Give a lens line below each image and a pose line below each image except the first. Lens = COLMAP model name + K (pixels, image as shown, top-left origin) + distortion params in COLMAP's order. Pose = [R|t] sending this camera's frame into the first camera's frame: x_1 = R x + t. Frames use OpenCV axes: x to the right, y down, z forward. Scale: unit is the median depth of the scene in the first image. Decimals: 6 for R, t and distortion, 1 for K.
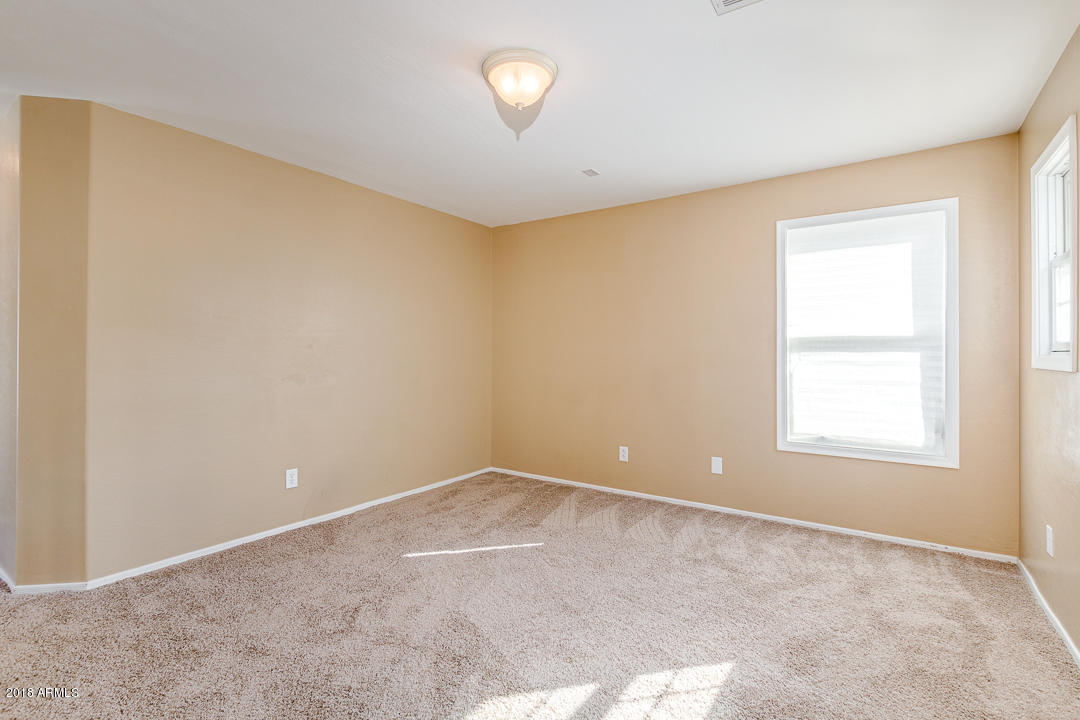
lens RADIAL K [[502.9, 0, 537.1], [0, 502.9, 355.5], [0, 0, 1]] dist [0.007952, 0.000783]
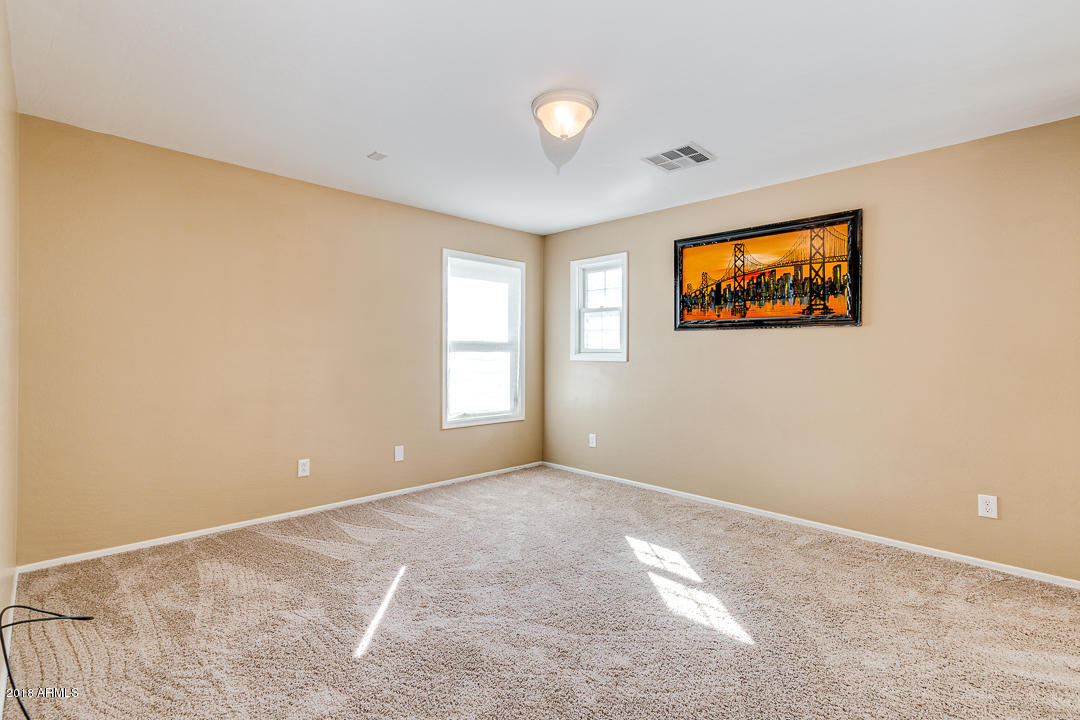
lens RADIAL K [[502.9, 0, 541.1], [0, 502.9, 366.5], [0, 0, 1]] dist [0.007952, 0.000783]
pose [[0.196894, -0.027368, 0.980043, -0.712744], [-0.000718, 0.999606, 0.028059, -0.005457], [-0.980424, -0.006228, 0.196797, 0.511097]]
